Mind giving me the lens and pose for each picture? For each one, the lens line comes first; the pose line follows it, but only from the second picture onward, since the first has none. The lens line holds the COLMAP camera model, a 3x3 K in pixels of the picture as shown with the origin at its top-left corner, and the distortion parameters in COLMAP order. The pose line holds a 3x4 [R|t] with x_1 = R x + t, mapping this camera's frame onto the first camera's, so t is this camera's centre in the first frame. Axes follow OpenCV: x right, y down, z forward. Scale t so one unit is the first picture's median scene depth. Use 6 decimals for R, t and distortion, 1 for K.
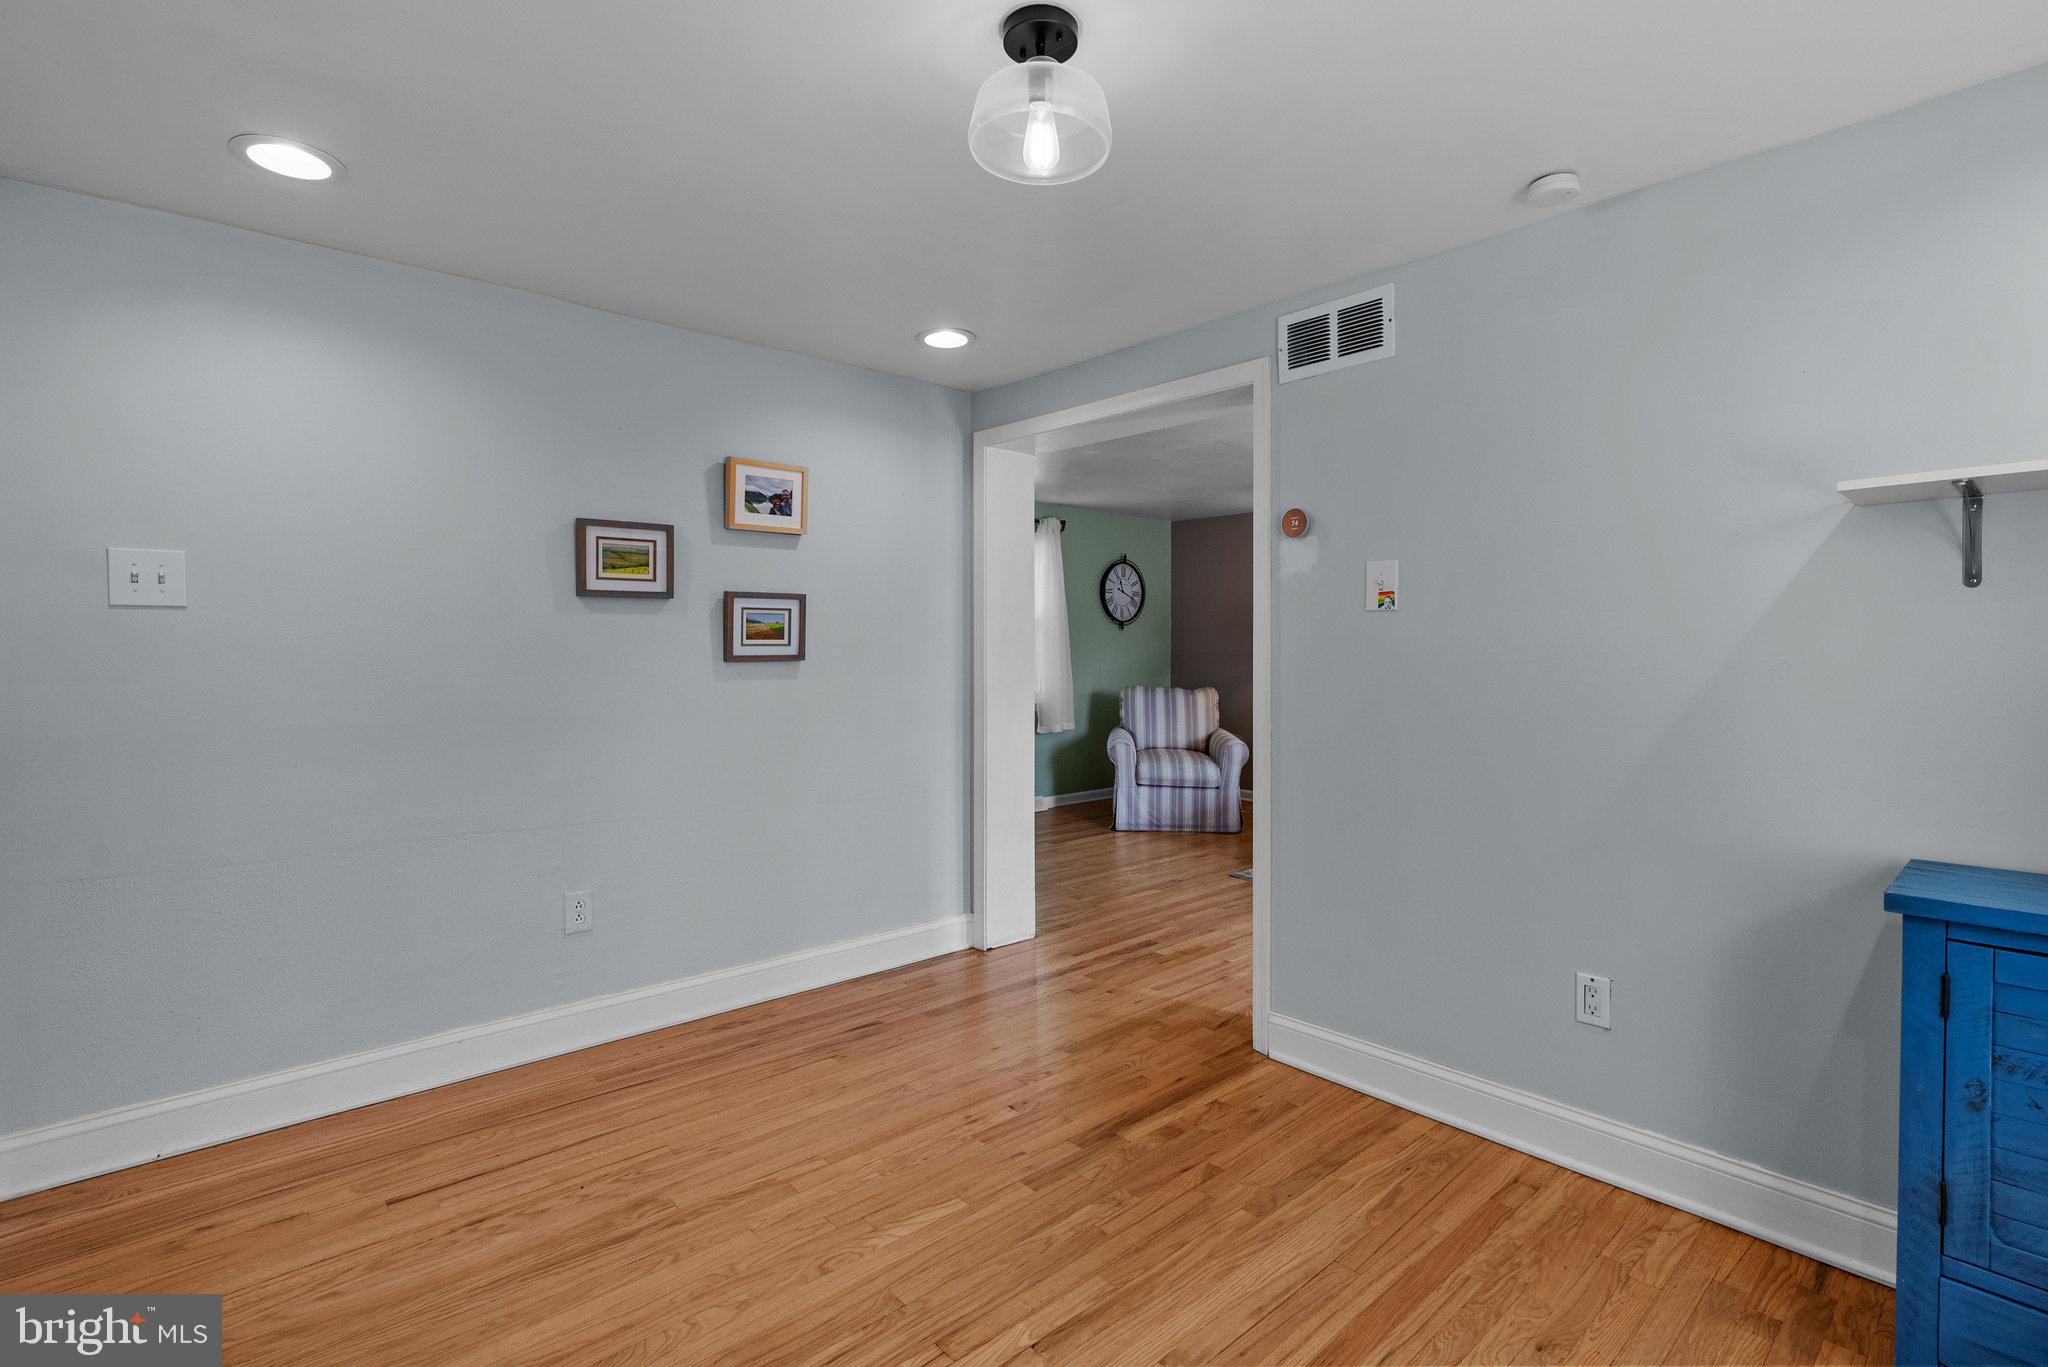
lens RADIAL K [[978.1, 0, 1011.6], [0, 978.1, 664.2], [0, 0, 1]] dist [-0.009103, 0.004457]
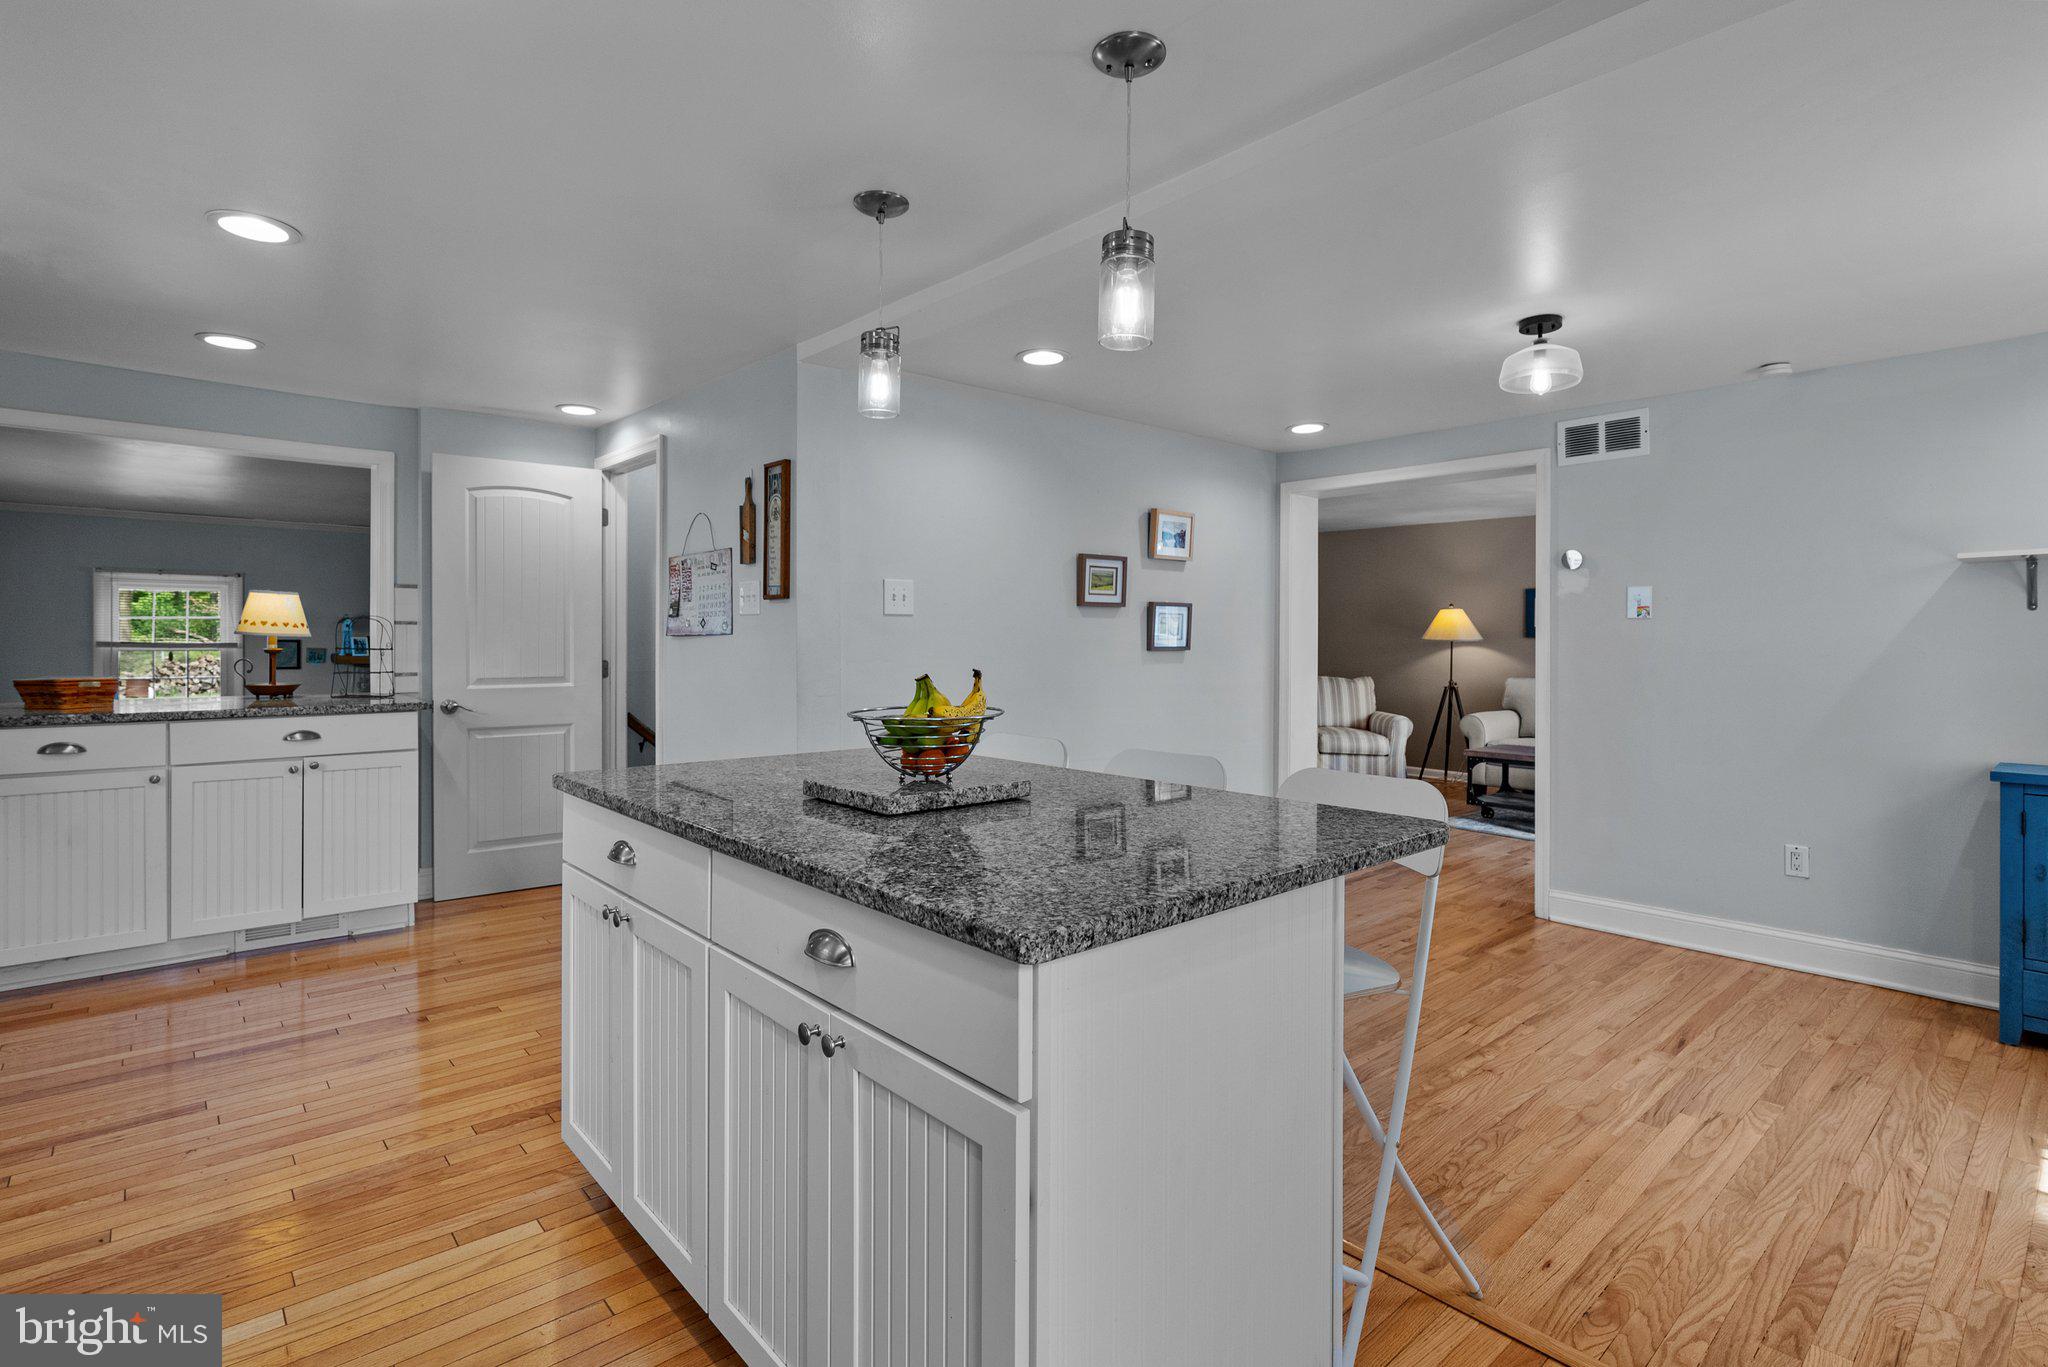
lens RADIAL K [[978.1, 0, 1031.2], [0, 978.1, 638.2], [0, 0, 1]] dist [-0.009103, 0.004457]
pose [[0.999950, 0.003146, -0.009475, -0.517076], [-0.003339, 0.999784, -0.020493, 0.010114], [0.009408, 0.020524, 0.999745, -0.498393]]
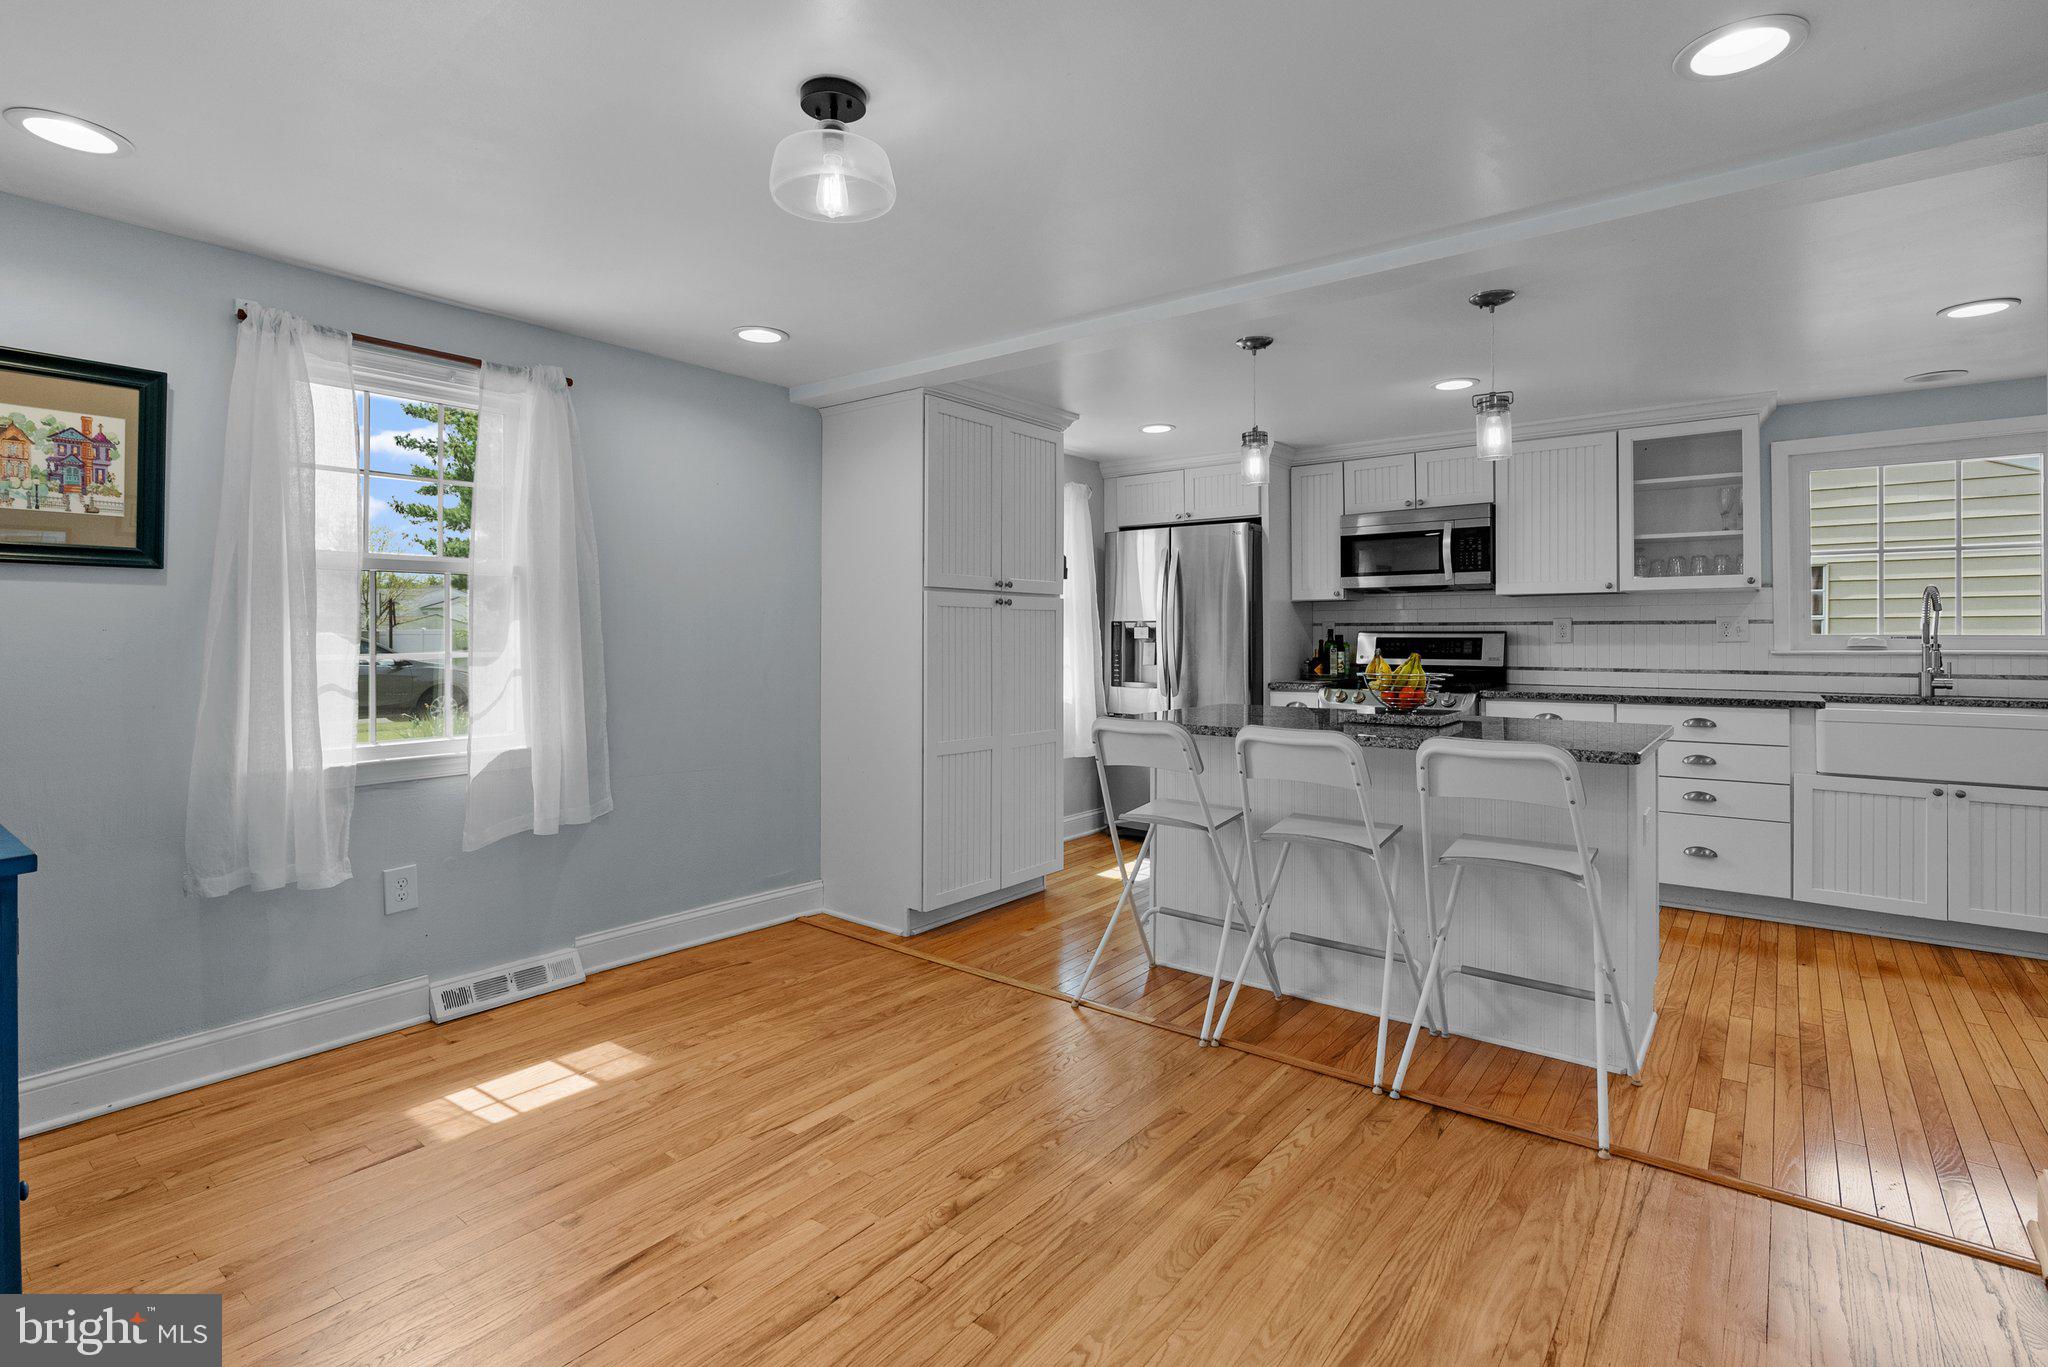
lens RADIAL K [[978.1, 0, 1028.5], [0, 978.1, 627.7], [0, 0, 1]] dist [-0.009103, 0.004457]
pose [[-0.985411, -0.002147, -0.170179, 0.003613], [-0.004376, 0.999909, 0.012725, -0.018909], [0.170137, 0.013284, -0.985331, 1.211014]]
